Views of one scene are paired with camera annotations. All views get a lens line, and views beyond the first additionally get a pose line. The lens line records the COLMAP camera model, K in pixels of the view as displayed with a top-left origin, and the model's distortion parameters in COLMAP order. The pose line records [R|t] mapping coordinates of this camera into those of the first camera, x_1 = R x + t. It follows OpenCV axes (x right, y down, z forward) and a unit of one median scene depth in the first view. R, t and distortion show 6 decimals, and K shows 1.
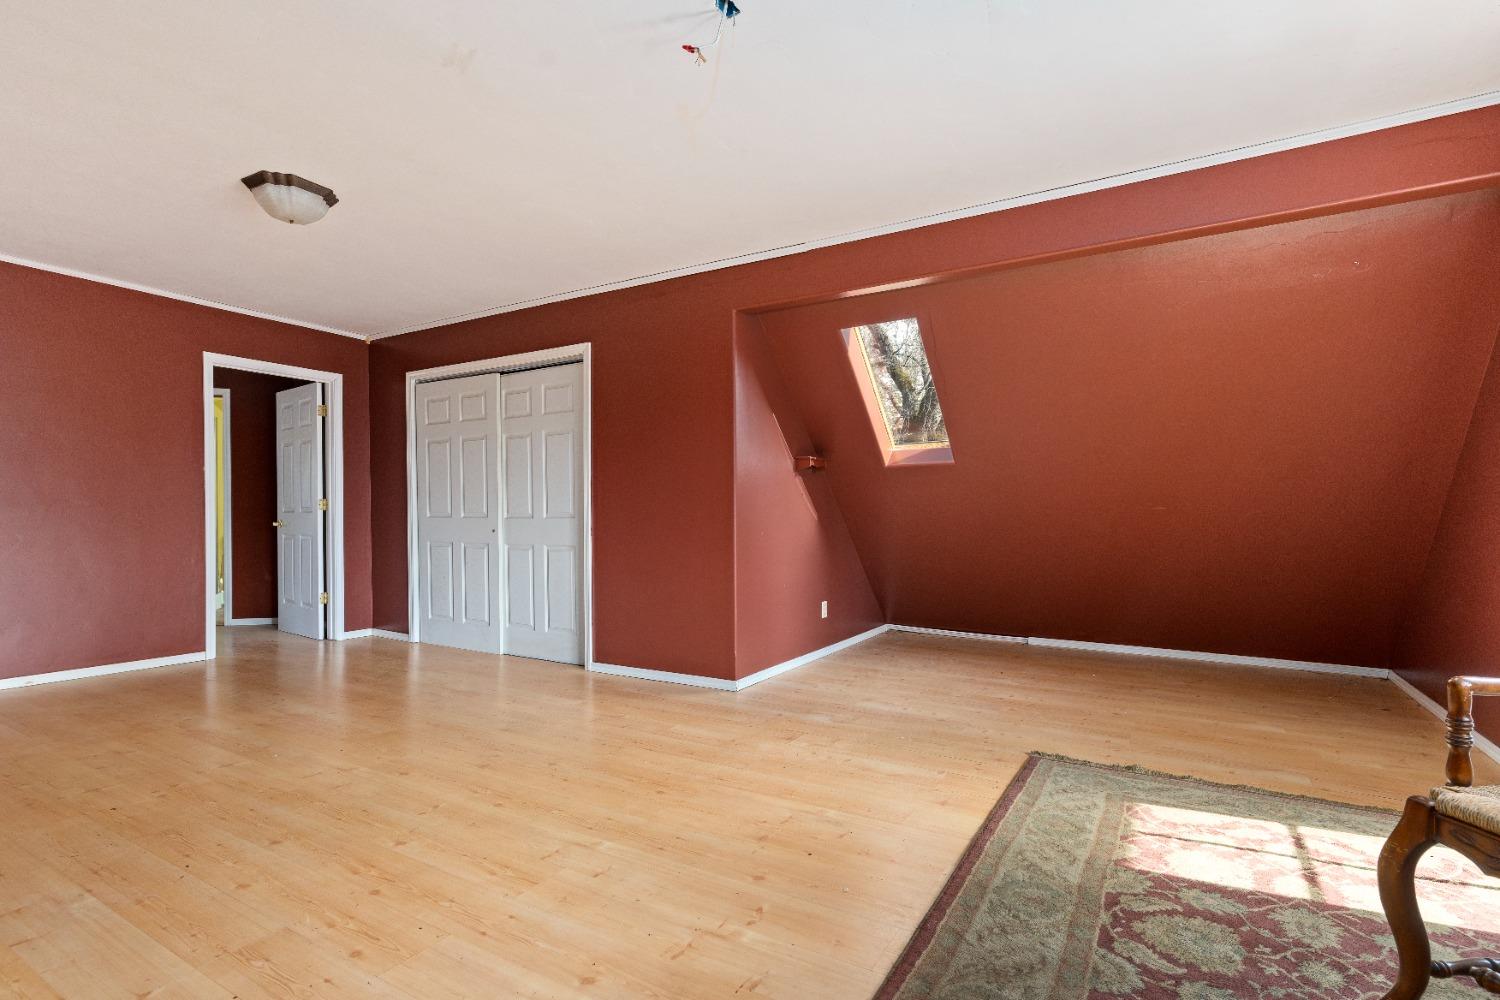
lens RADIAL K [[724.5, 0, 757.2], [0, 724.5, 511.3], [0, 0, 1]] dist [0.002657, 0.001215]
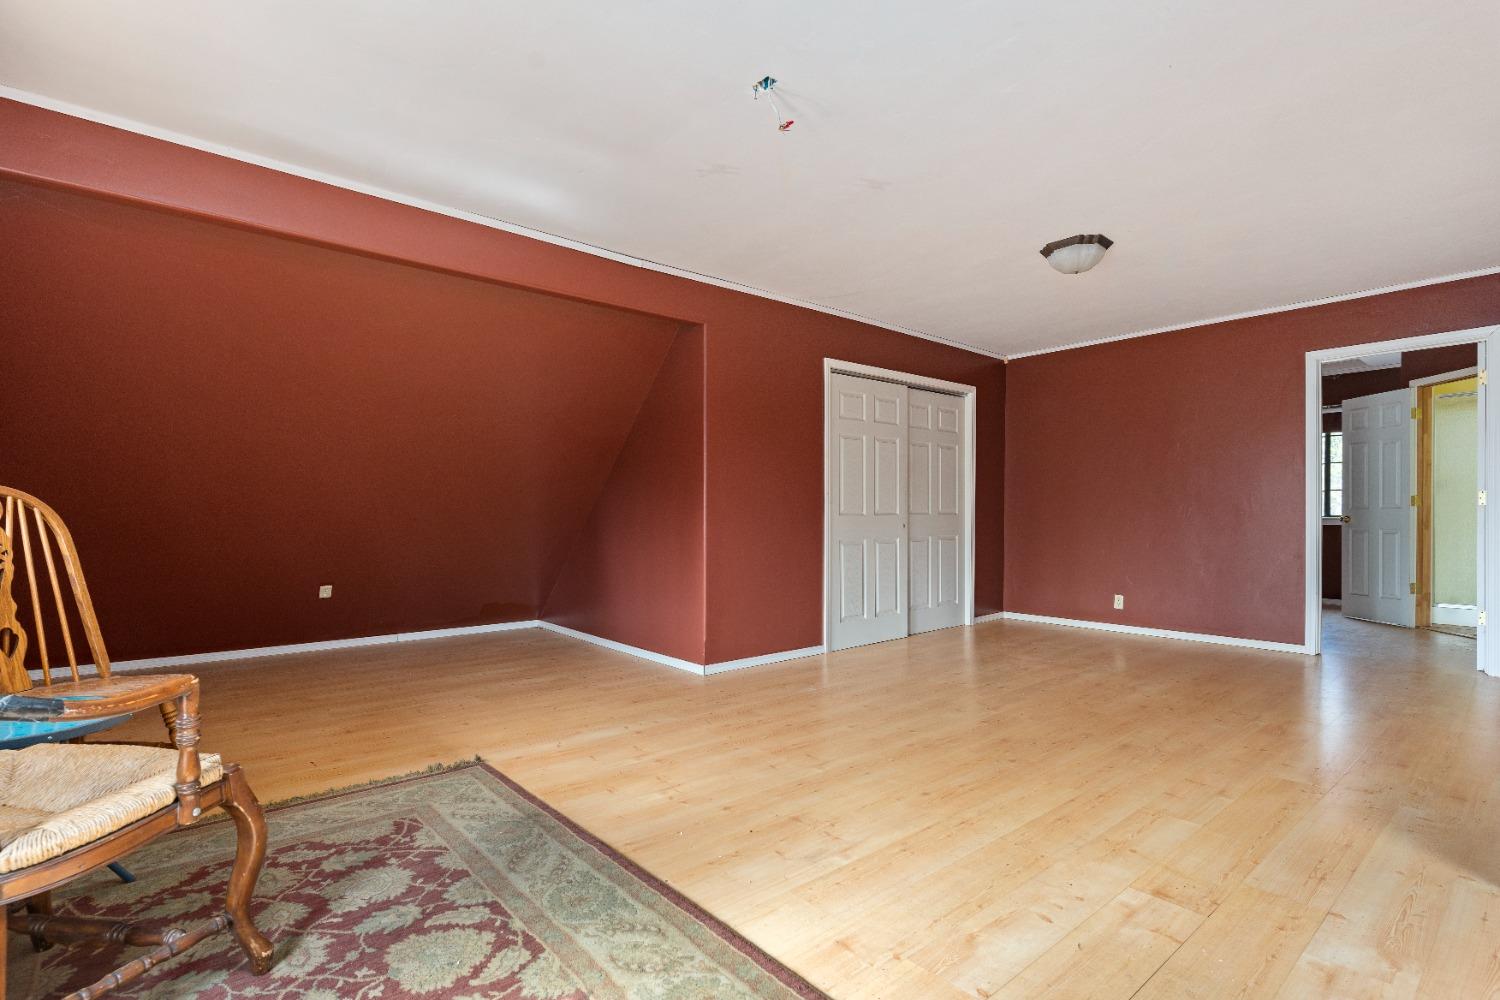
lens RADIAL K [[724.5, 0, 757.1], [0, 724.5, 508.4], [0, 0, 1]] dist [0.002657, 0.001215]
pose [[-0.314254, -0.008454, -0.949301, 1.223672], [0.008701, 0.999893, -0.011785, 0.005765], [0.949299, -0.011964, -0.314147, 1.508144]]
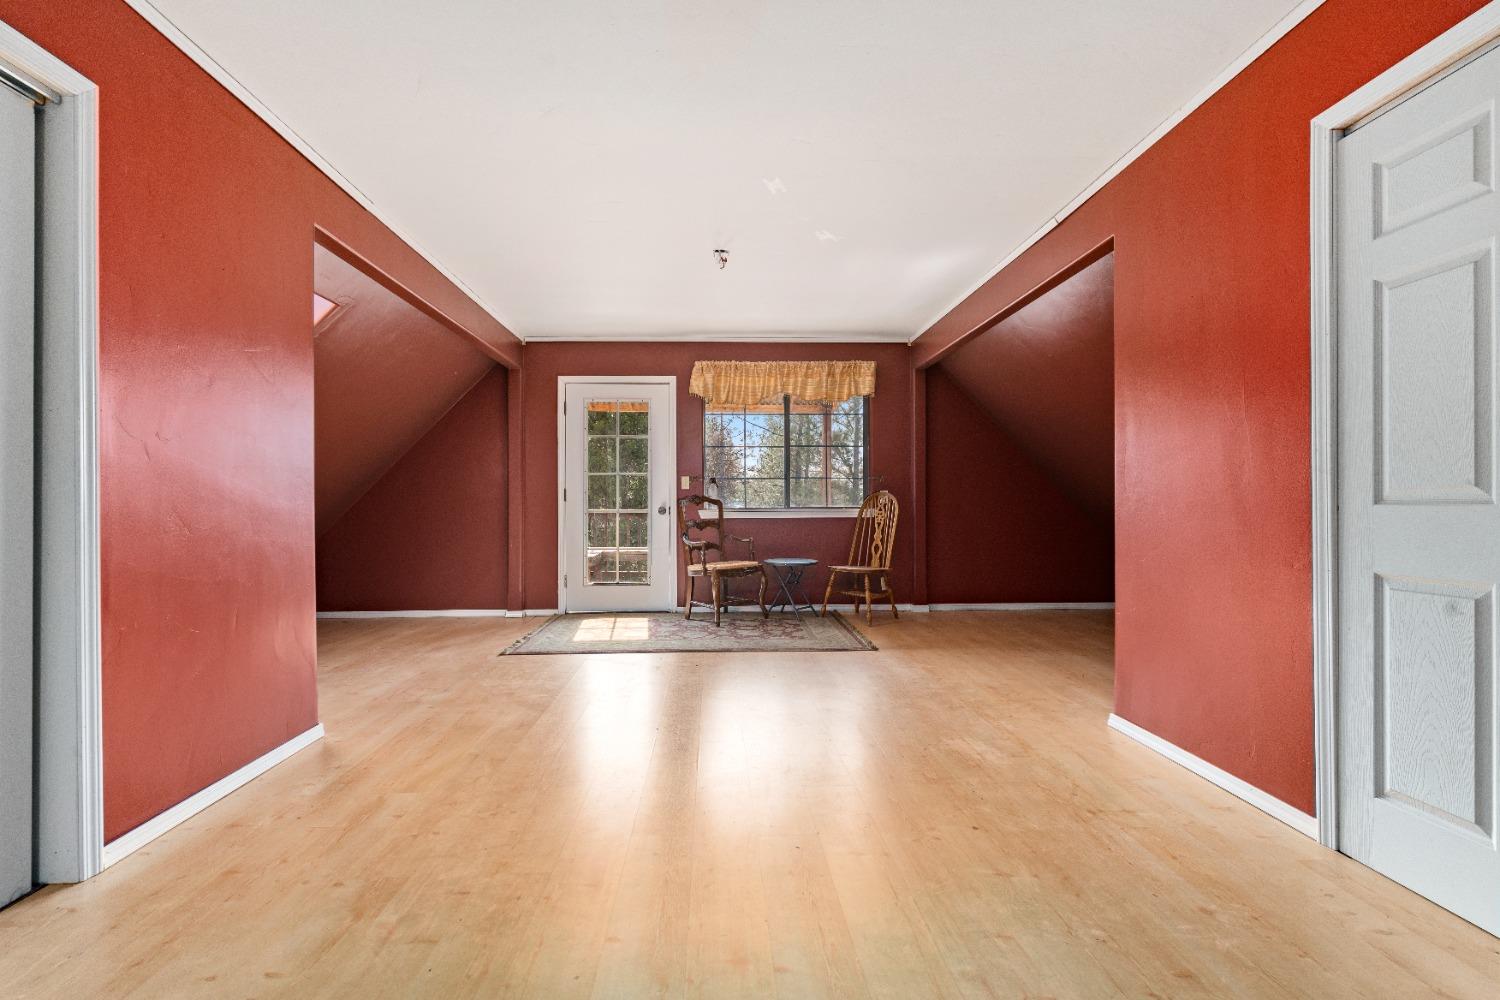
lens RADIAL K [[724.5, 0, 750.5], [0, 724.5, 497.7], [0, 0, 1]] dist [0.002657, 0.001215]
pose [[-0.558068, -0.001793, 0.829793, -1.938968], [-0.006746, 0.999974, -0.002376, 0.003343], [-0.829768, -0.006924, -0.558066, 2.282728]]
